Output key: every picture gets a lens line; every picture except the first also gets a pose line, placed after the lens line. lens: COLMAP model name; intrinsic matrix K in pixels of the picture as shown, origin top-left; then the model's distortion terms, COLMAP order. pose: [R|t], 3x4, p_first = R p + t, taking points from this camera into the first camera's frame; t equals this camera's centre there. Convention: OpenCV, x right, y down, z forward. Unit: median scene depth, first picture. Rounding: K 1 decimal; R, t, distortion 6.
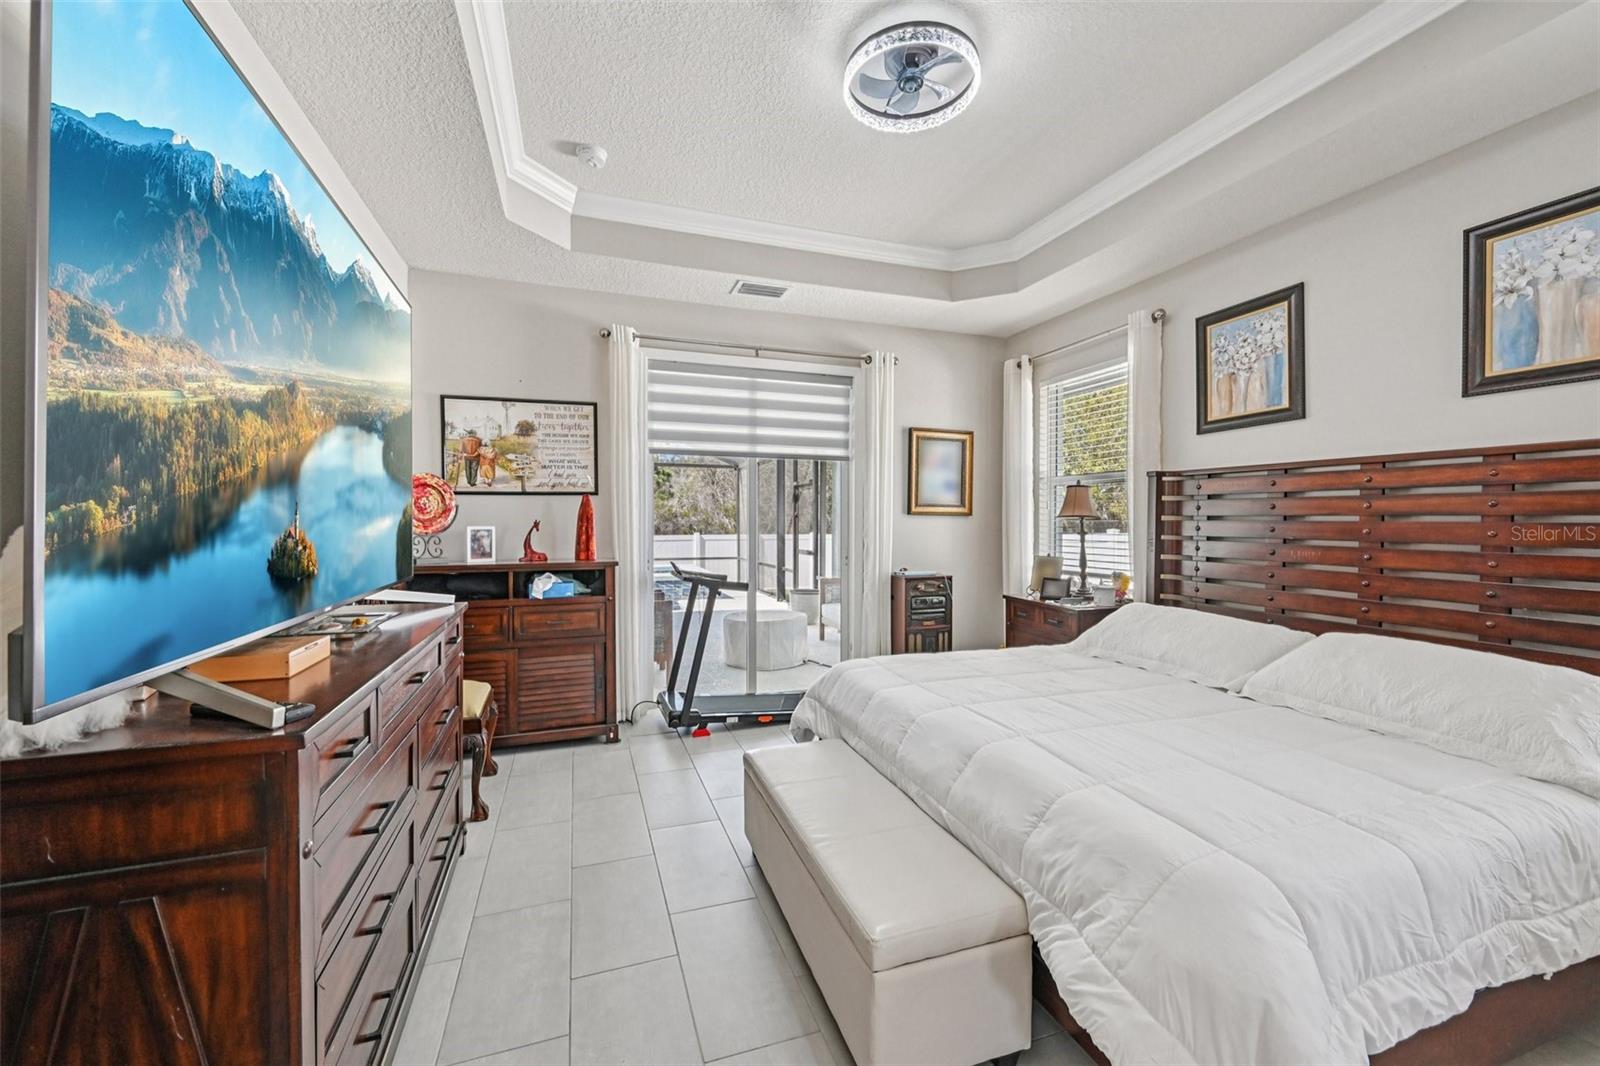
lens RADIAL K [[638.6, 0, 800.4], [0, 638.6, 525.3], [0, 0, 1]] dist [-0.003442, 0.000403]
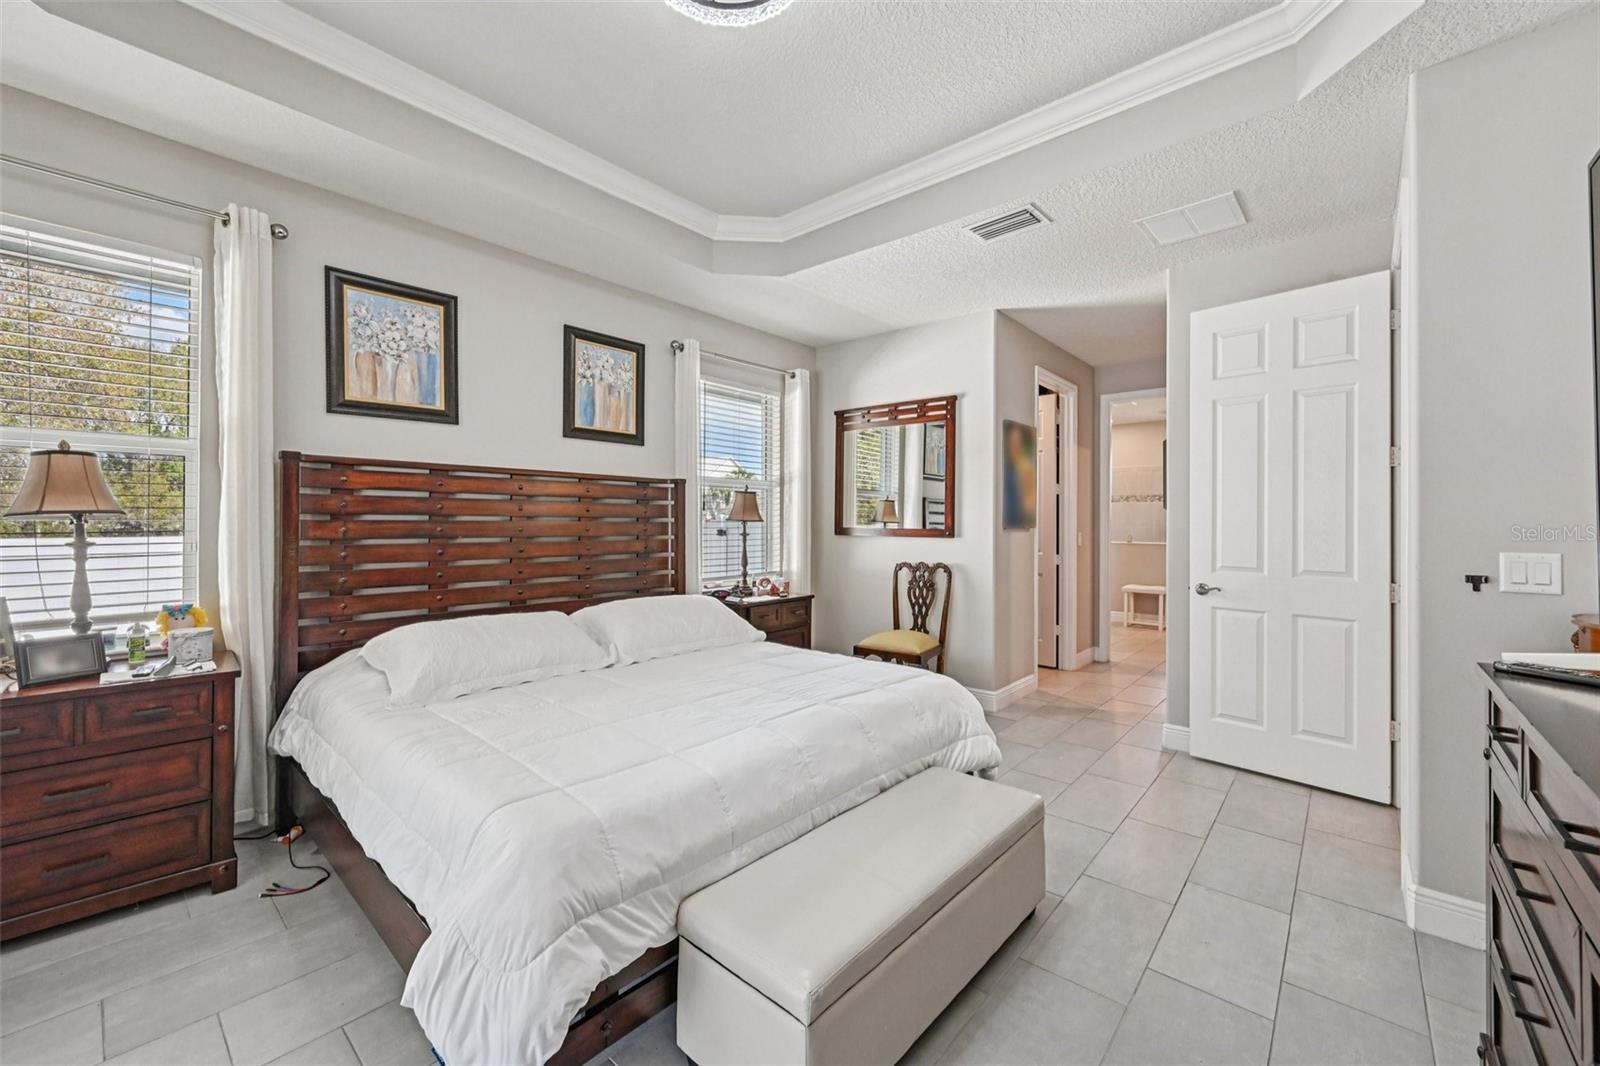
lens RADIAL K [[638.6, 0, 795.9], [0, 638.6, 524.2], [0, 0, 1]] dist [-0.003442, 0.000403]
pose [[-0.493996, -0.007484, 0.869432, -0.406525], [0.003282, 0.999940, 0.010473, -0.010047], [-0.869458, 0.008027, -0.493942, 1.001629]]
